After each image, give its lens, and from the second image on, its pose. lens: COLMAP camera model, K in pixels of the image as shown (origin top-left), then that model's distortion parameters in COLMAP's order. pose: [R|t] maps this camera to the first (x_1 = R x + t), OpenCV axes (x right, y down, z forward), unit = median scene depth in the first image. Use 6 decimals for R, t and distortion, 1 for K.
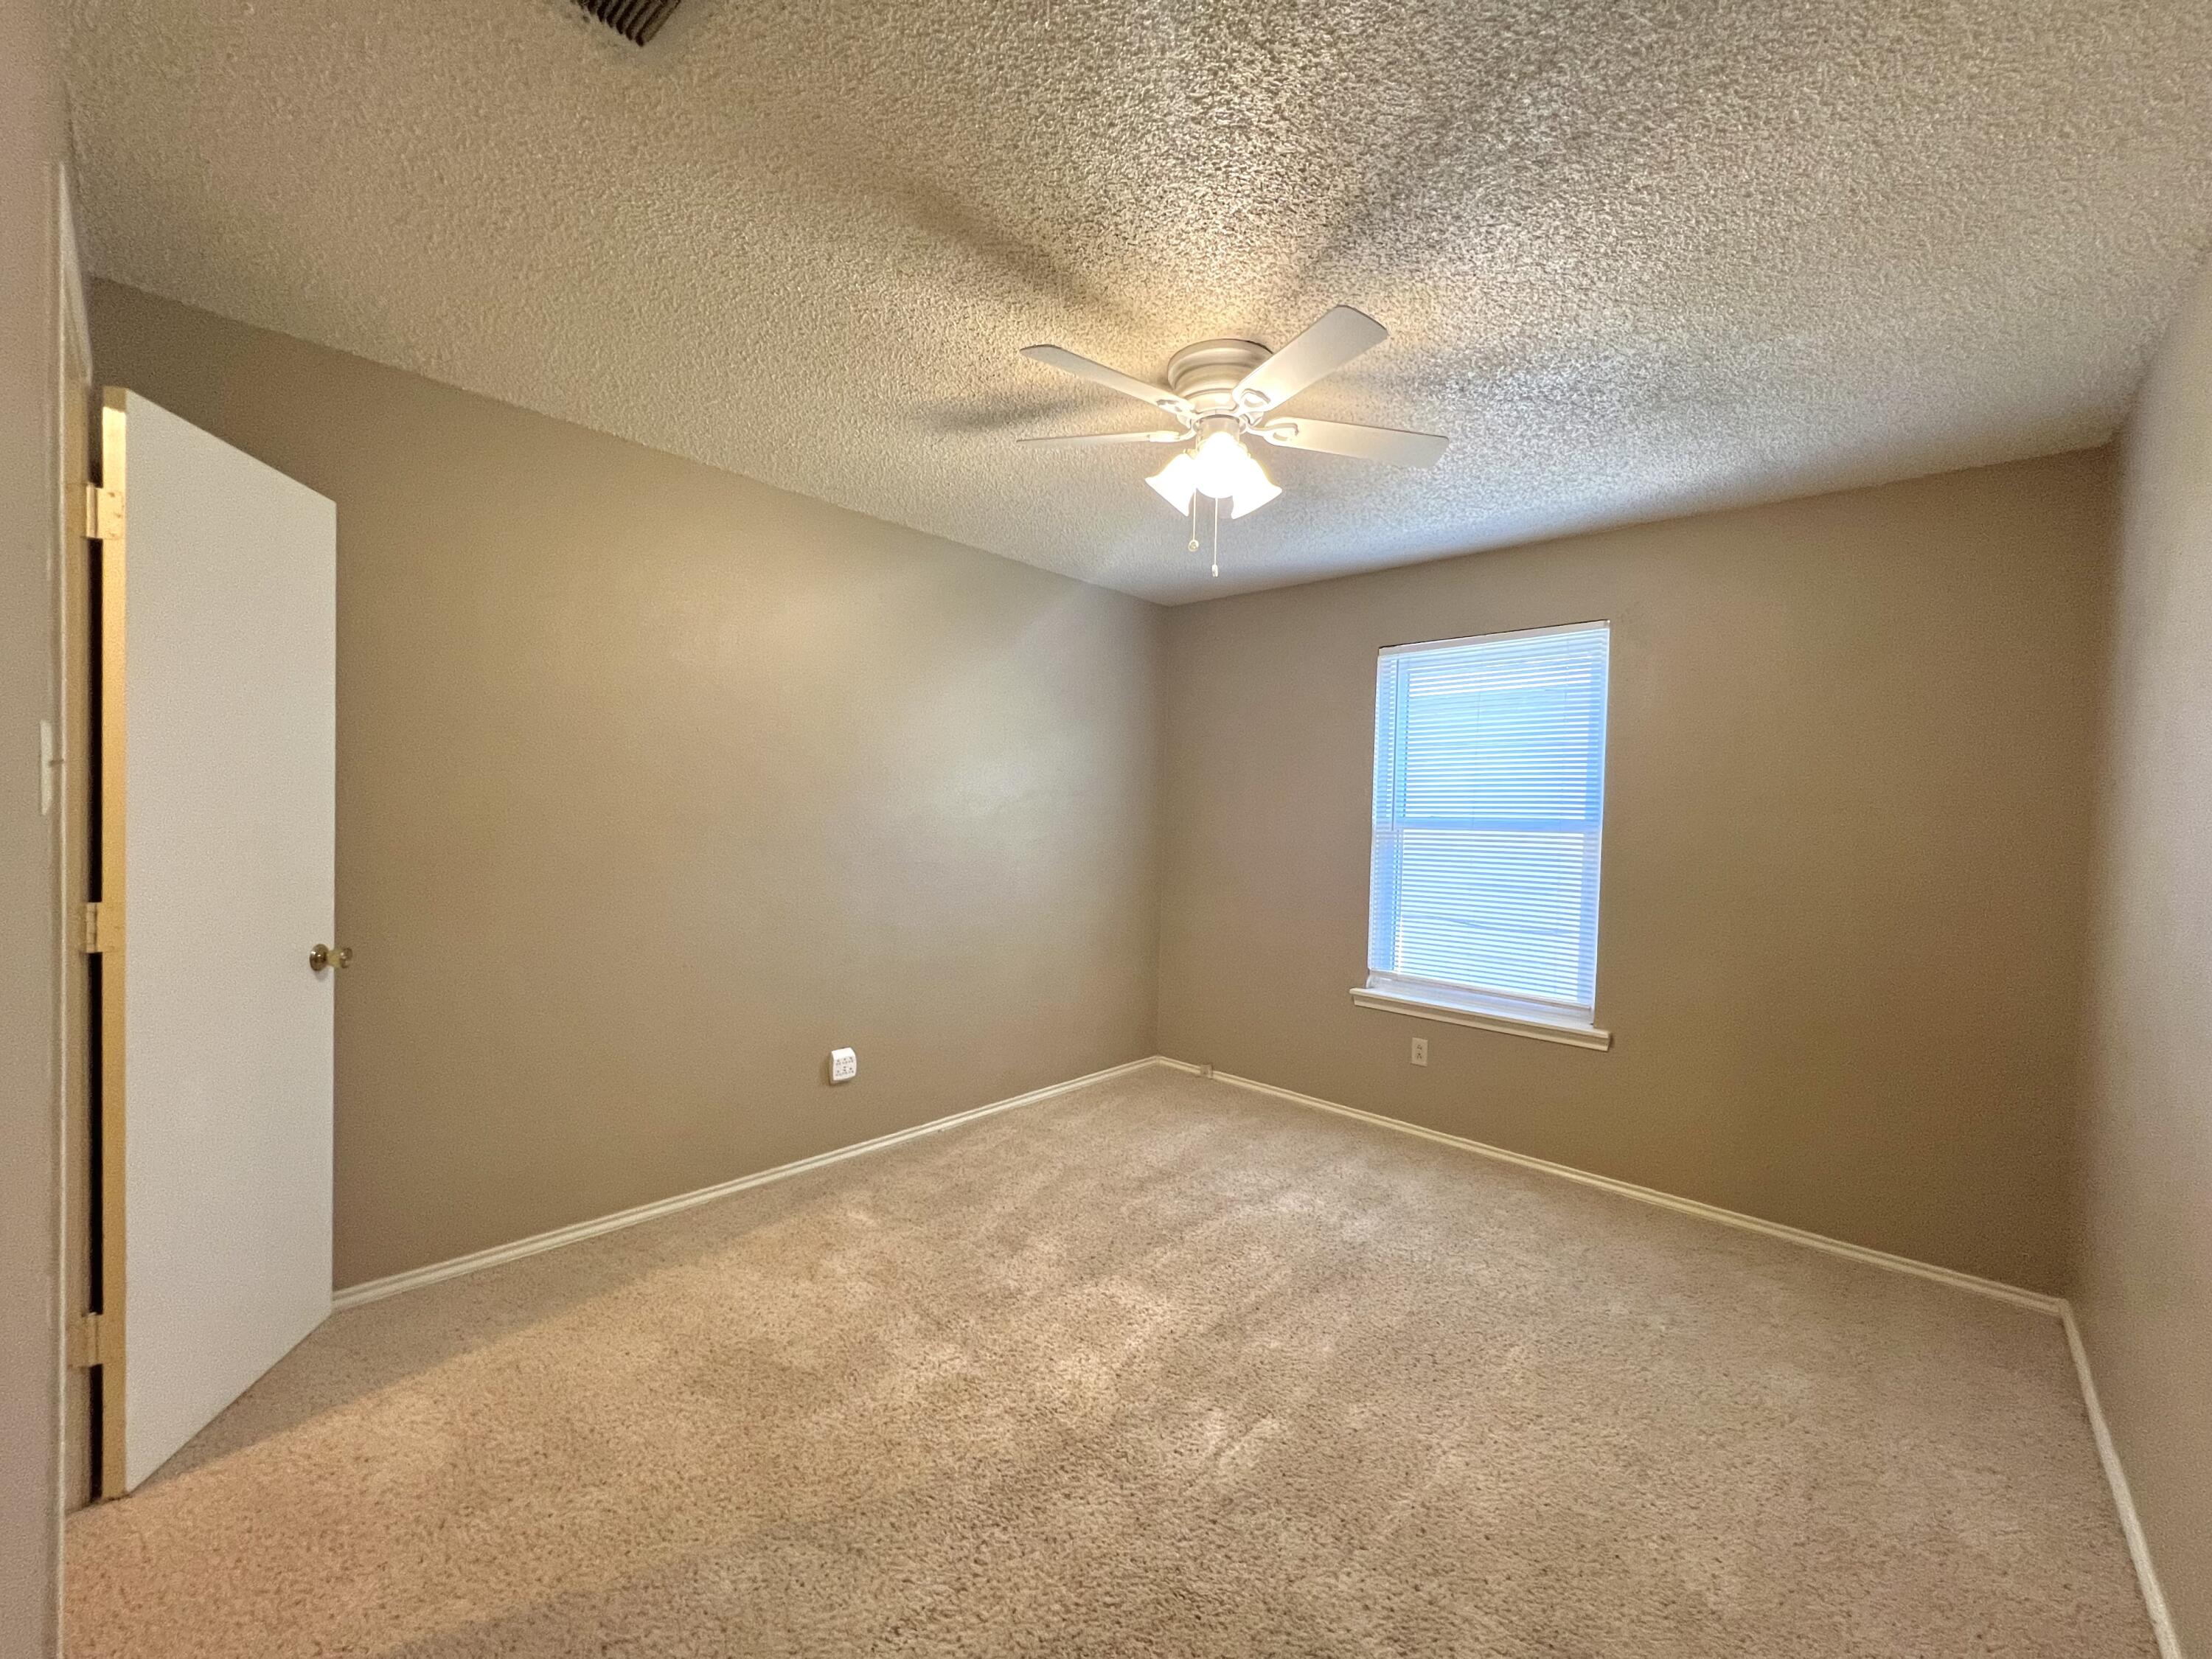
lens RADIAL K [[885.0, 0, 1106.0], [0, 885.0, 829.5], [0, 0, 1]] dist [0.000534, 0.000529]
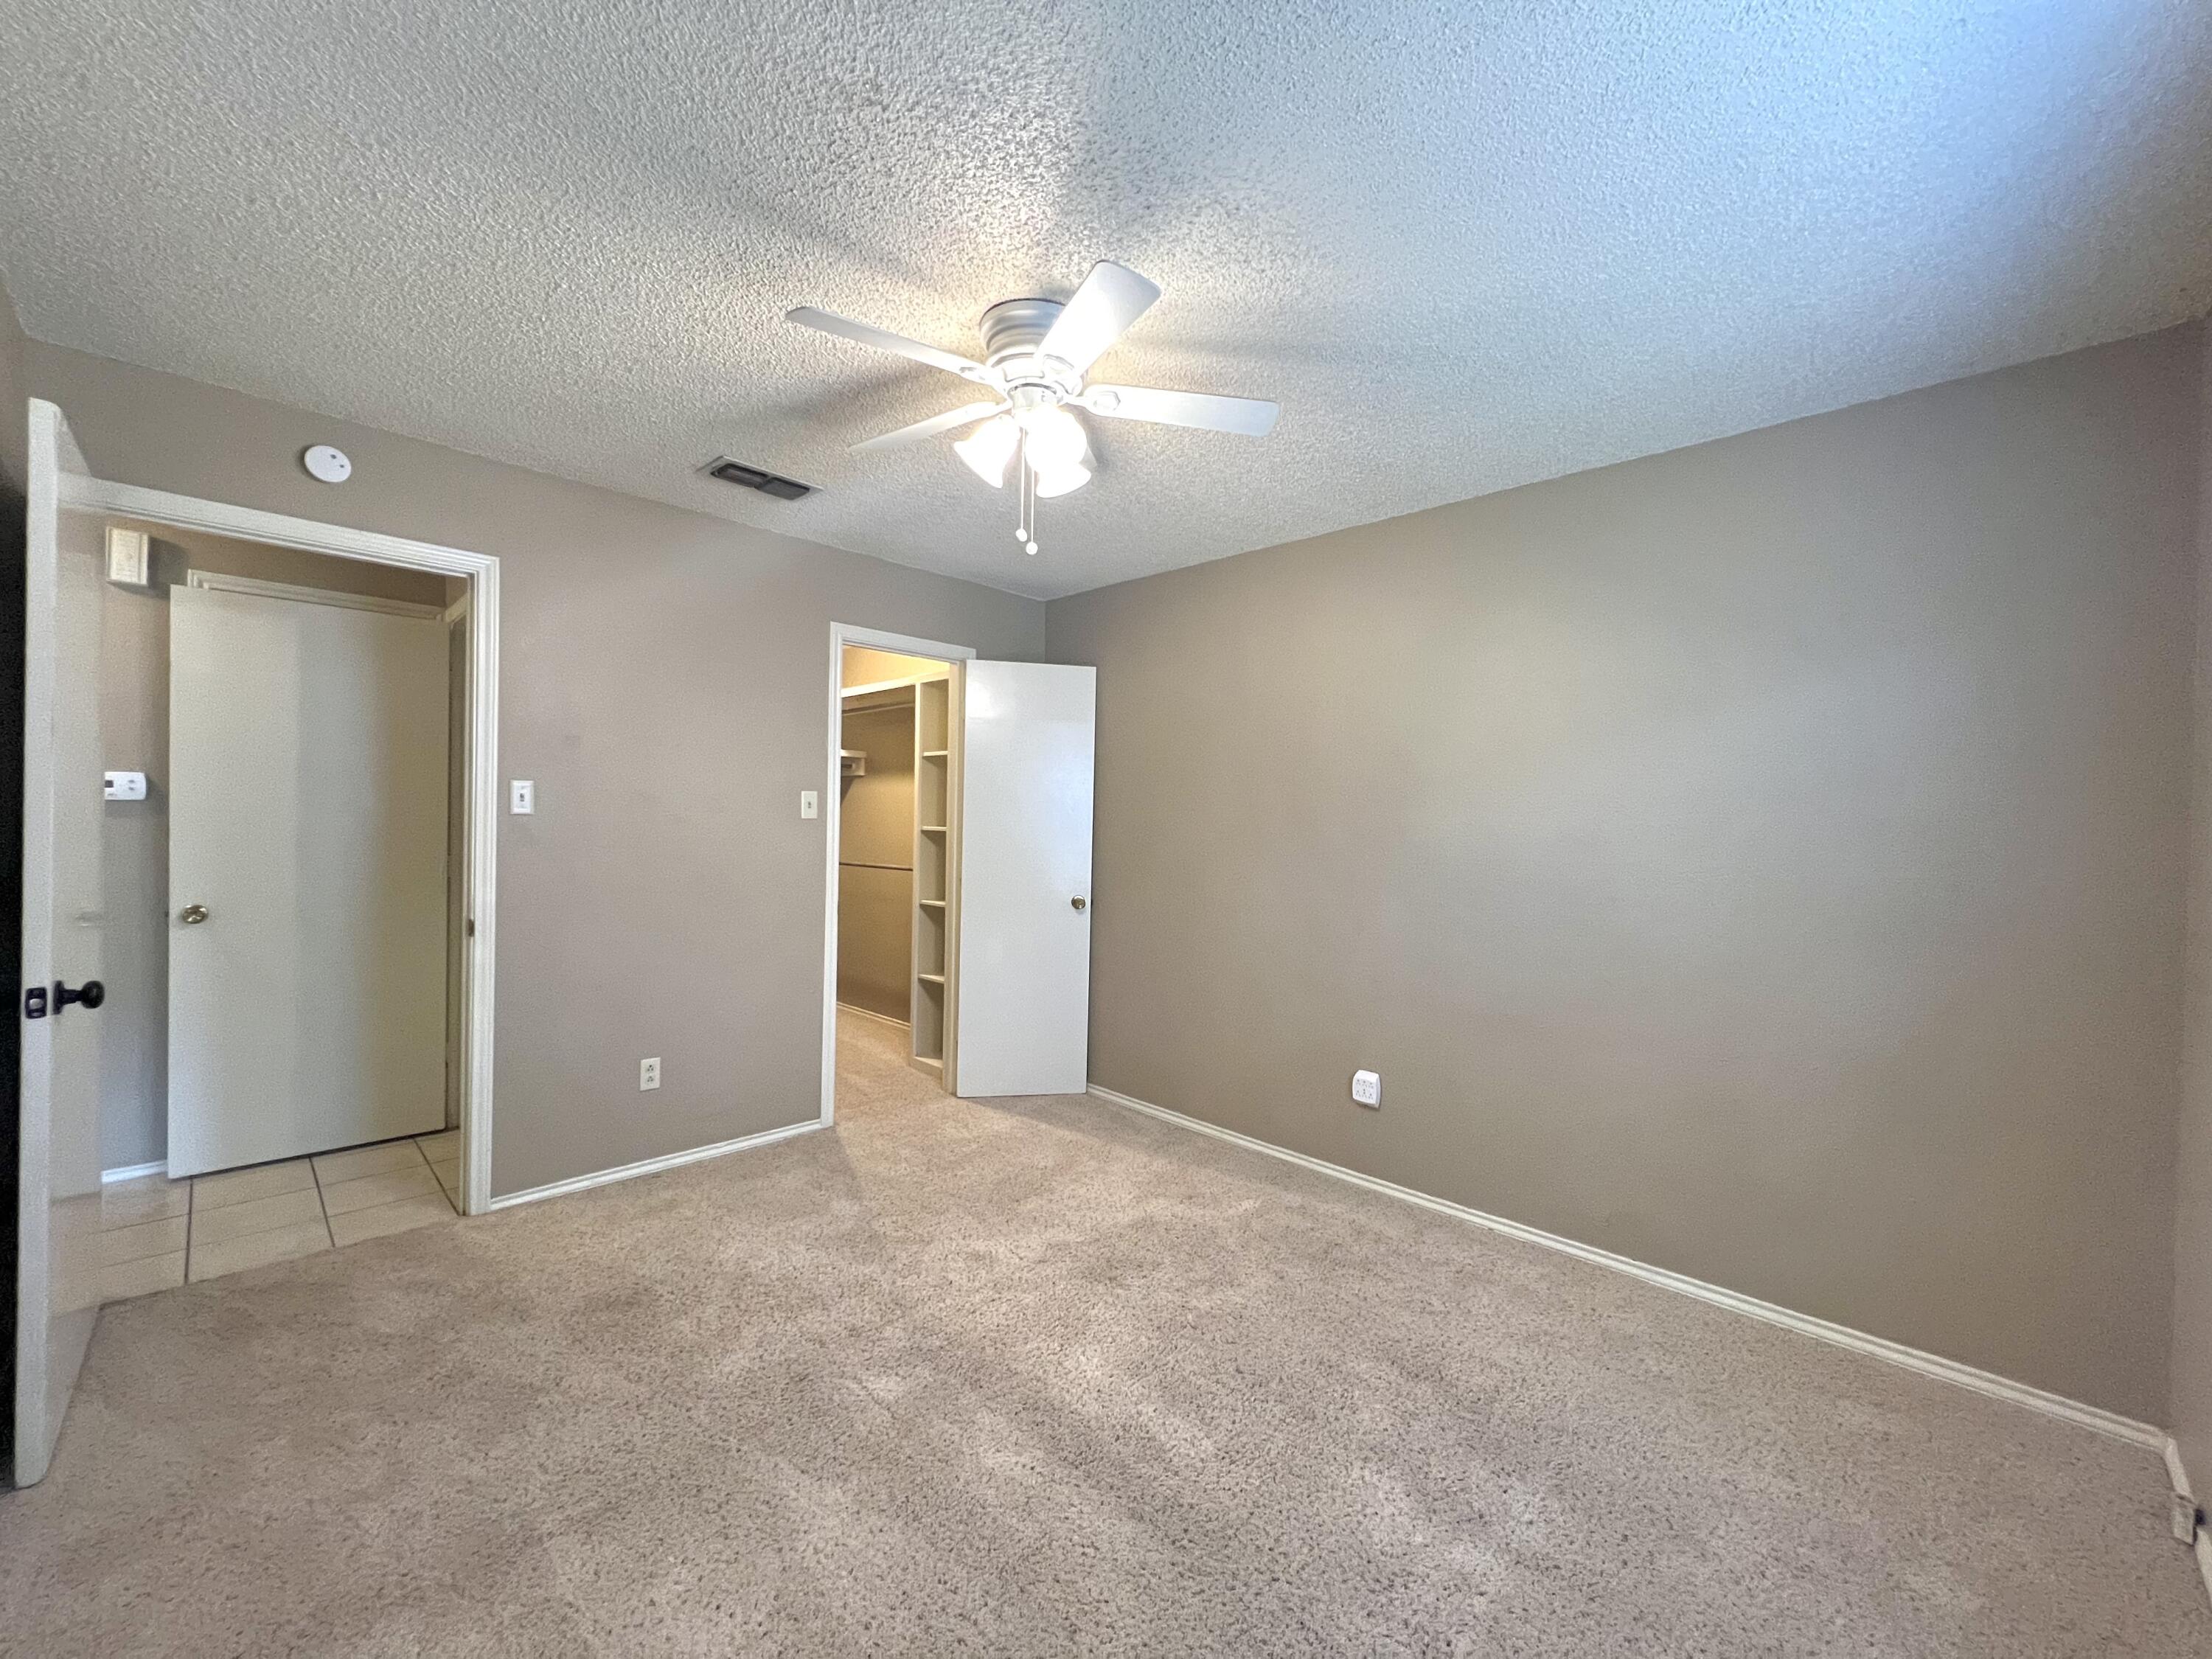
lens RADIAL K [[885.0, 0, 1106.0], [0, 885.0, 829.5], [0, 0, 1]] dist [0.000534, 0.000529]
pose [[-0.037396, -0.019432, -0.999112, 1.015692], [-0.042836, 0.998923, -0.017825, 0.016828], [0.998382, 0.042131, -0.038188, 1.085156]]
